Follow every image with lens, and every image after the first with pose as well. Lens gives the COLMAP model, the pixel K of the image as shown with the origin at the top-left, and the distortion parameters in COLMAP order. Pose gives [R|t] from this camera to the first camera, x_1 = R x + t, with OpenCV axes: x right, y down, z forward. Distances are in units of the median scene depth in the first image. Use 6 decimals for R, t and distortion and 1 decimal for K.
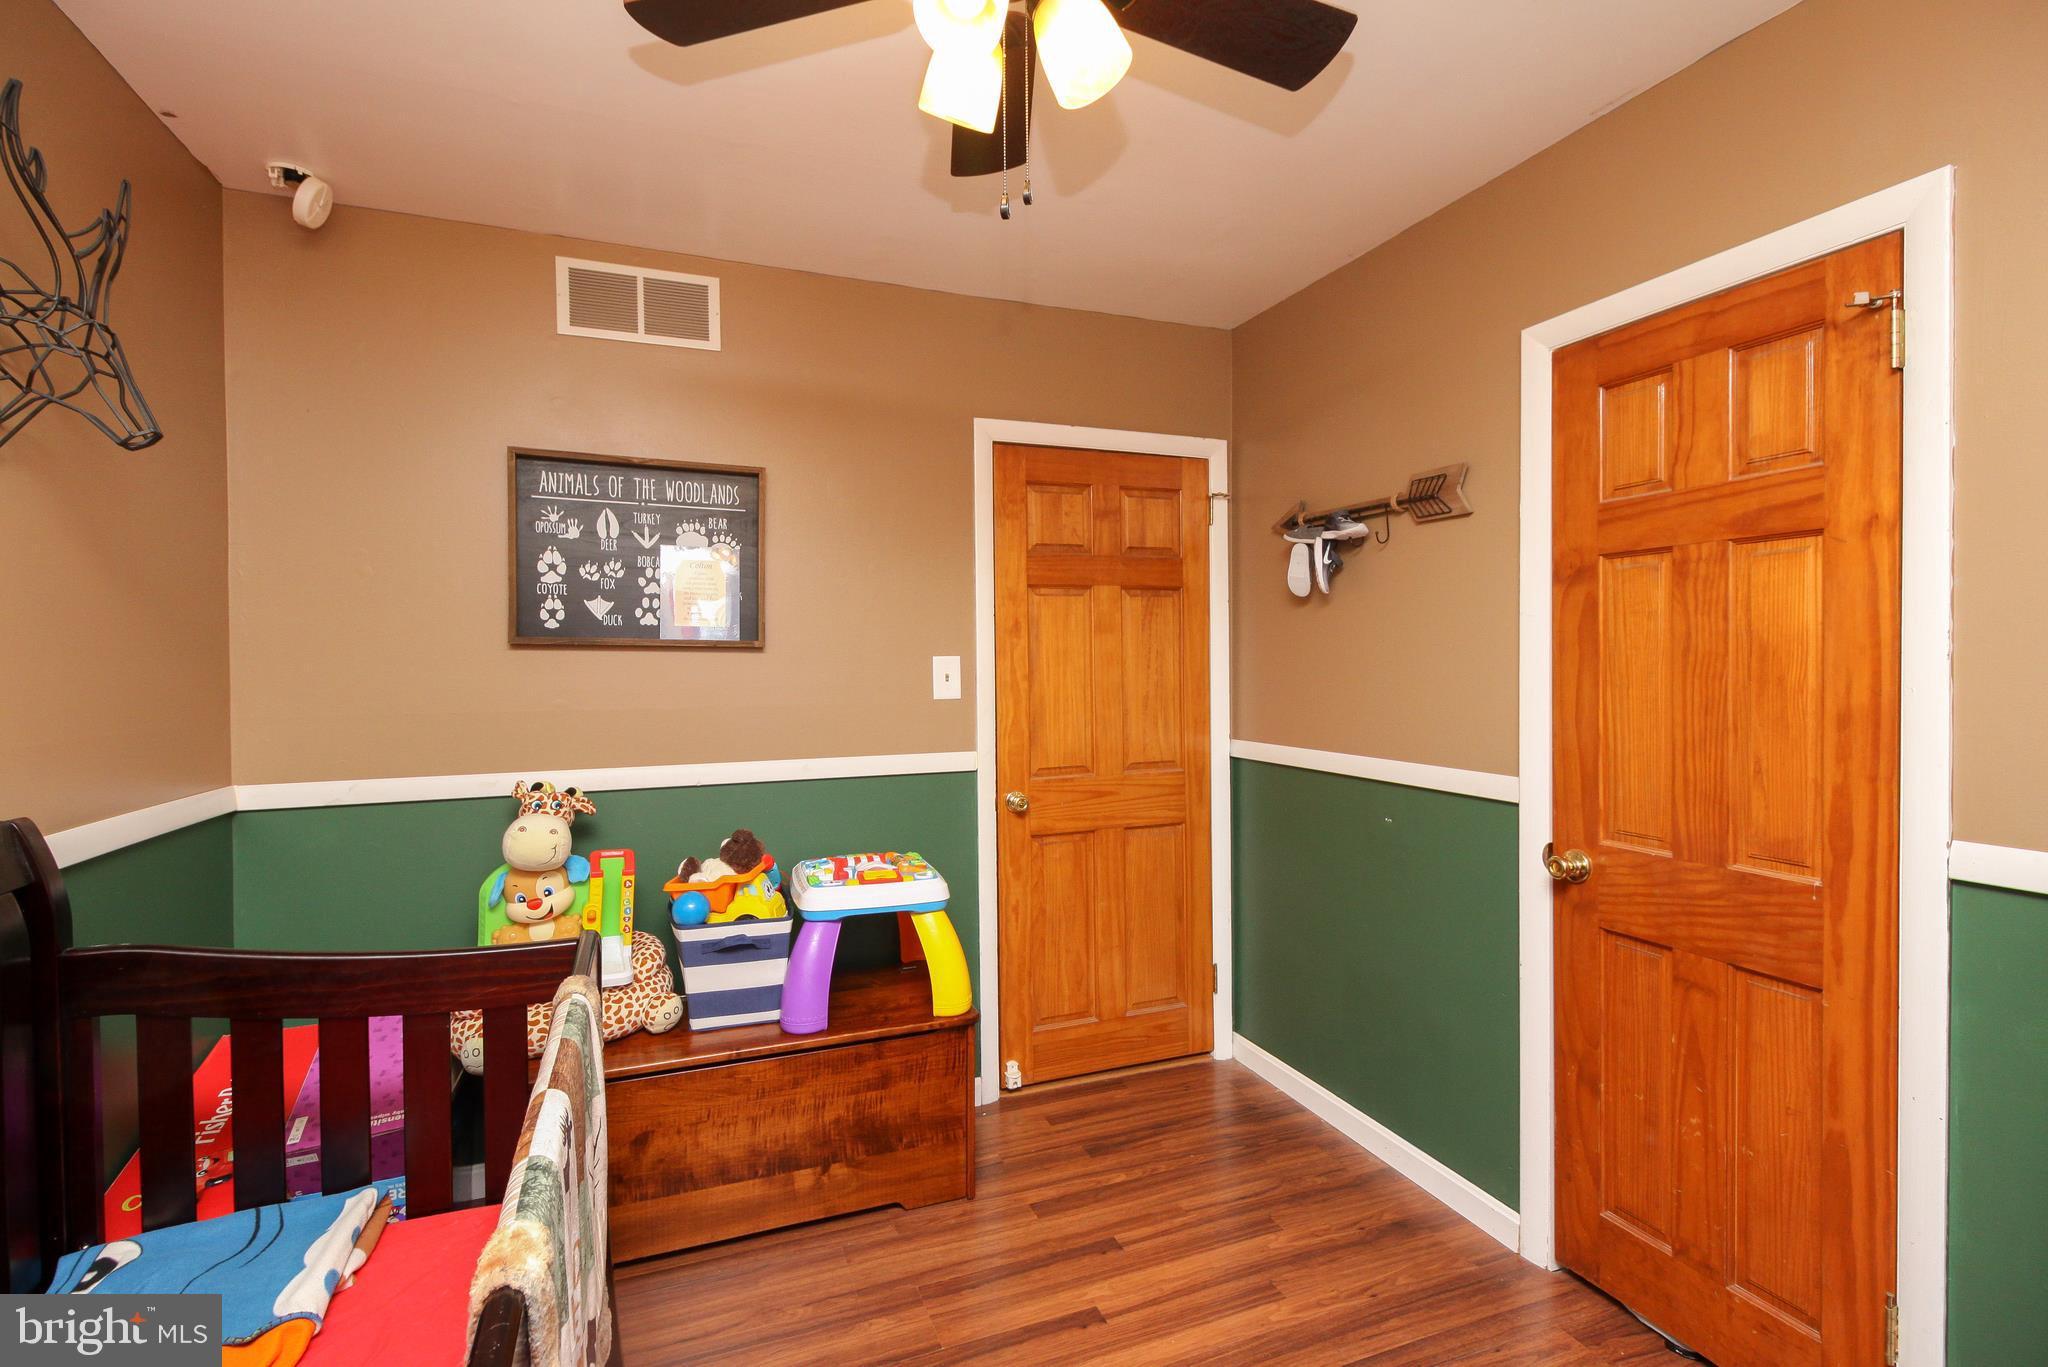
lens RADIAL K [[940.7, 0, 1010.2], [0, 940.7, 666.9], [0, 0, 1]] dist [0.031816, -0.016890]
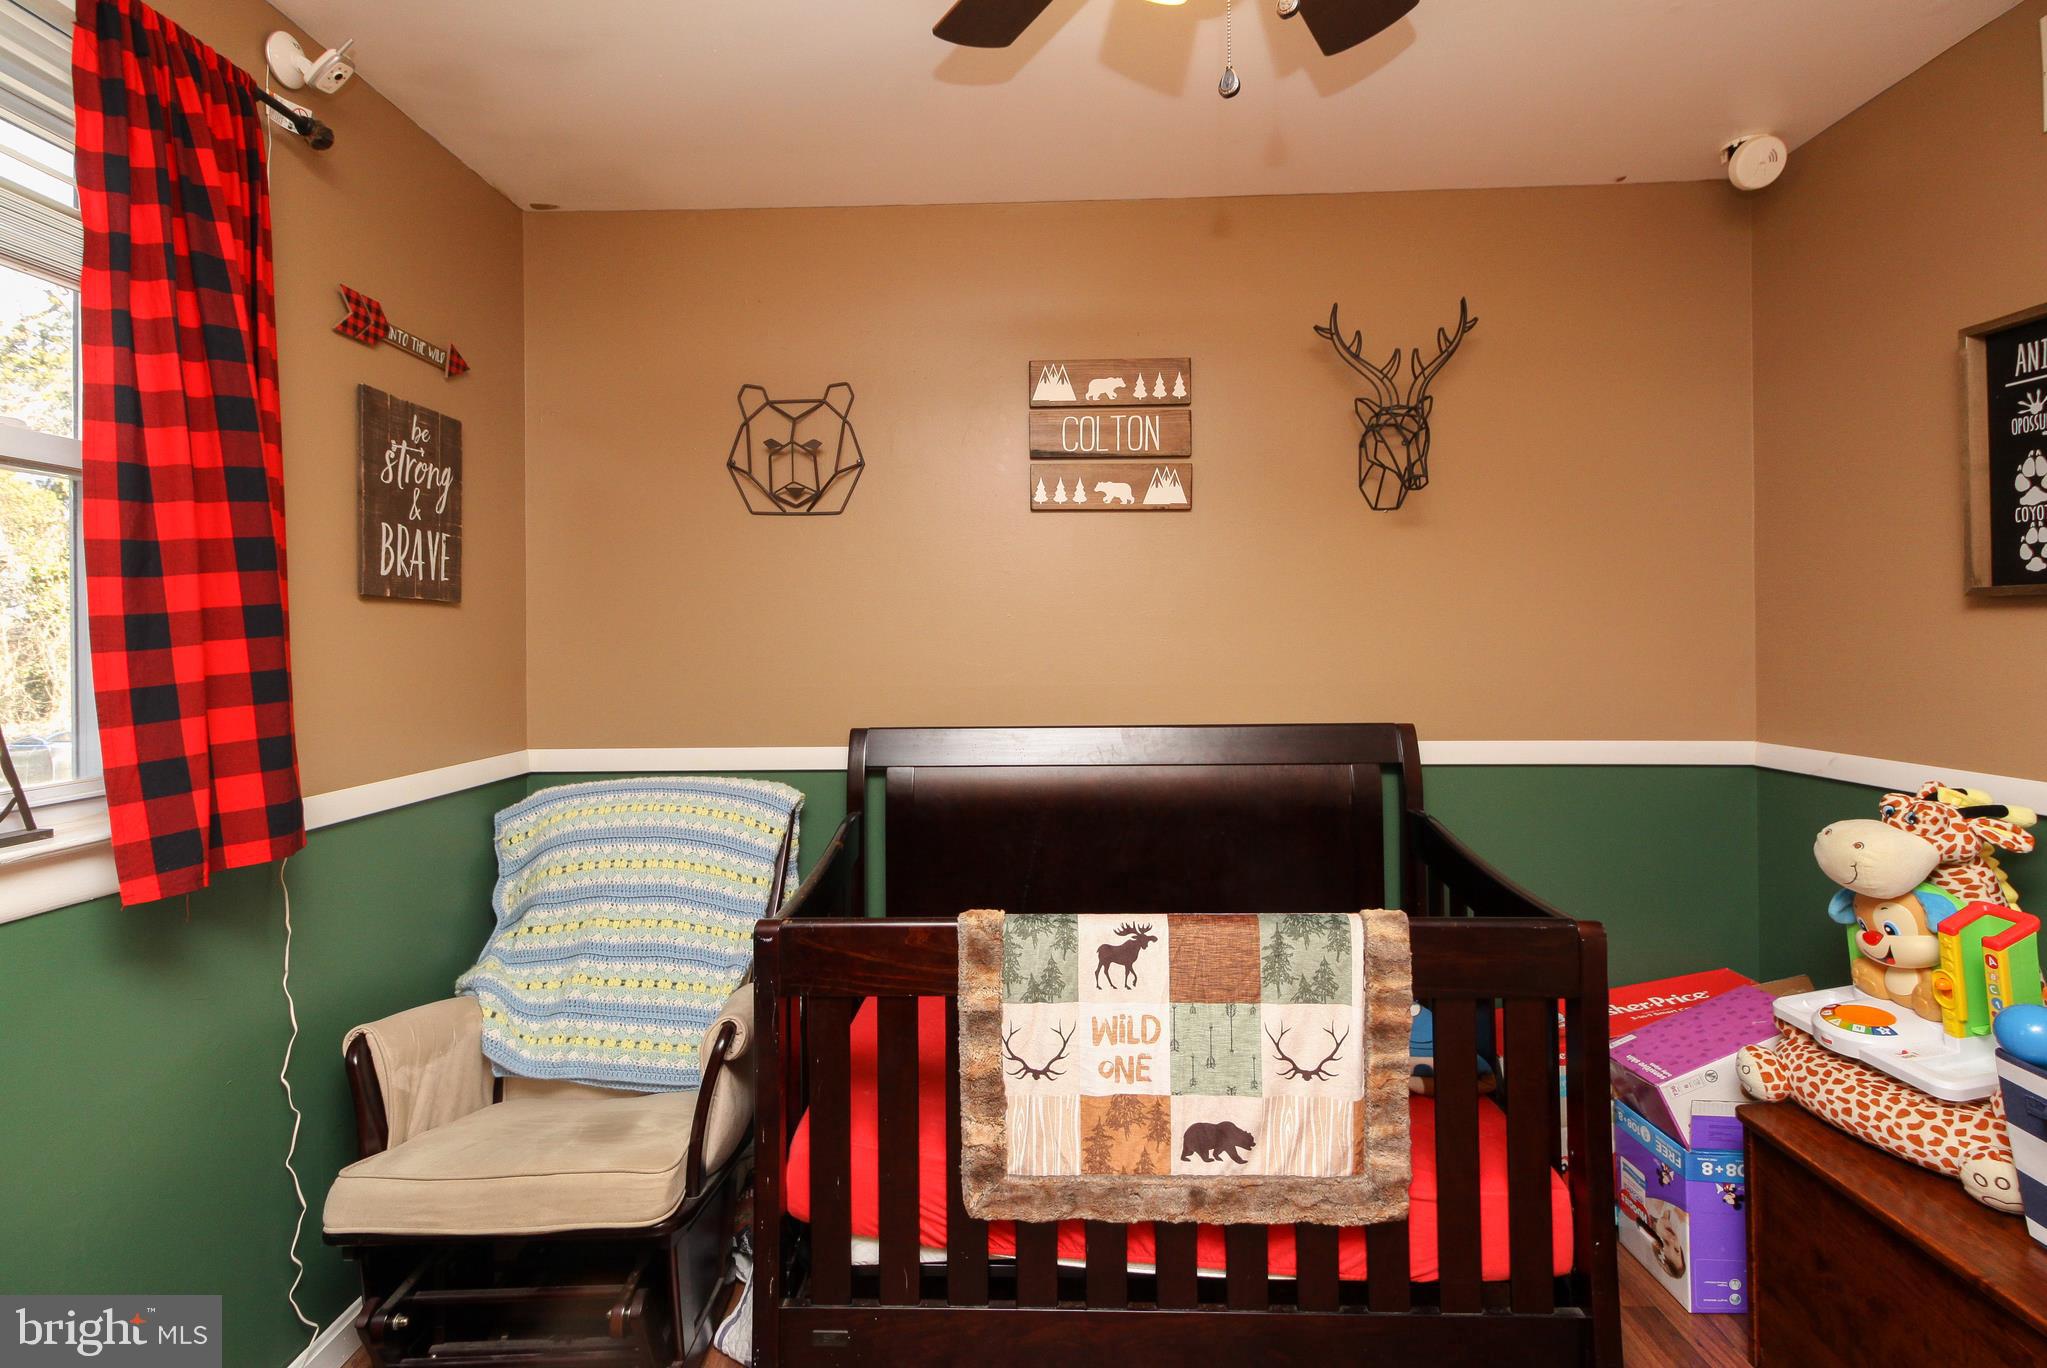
lens RADIAL K [[946.6, 0, 1009.3], [0, 946.6, 636.0], [0, 0, 1]] dist [0.029427, -0.012993]
pose [[-0.385928, 0.003045, -0.922524, 0.429370], [0.001760, 0.999995, 0.002565, 0.002469], [0.922527, -0.000634, -0.385931, 0.581564]]
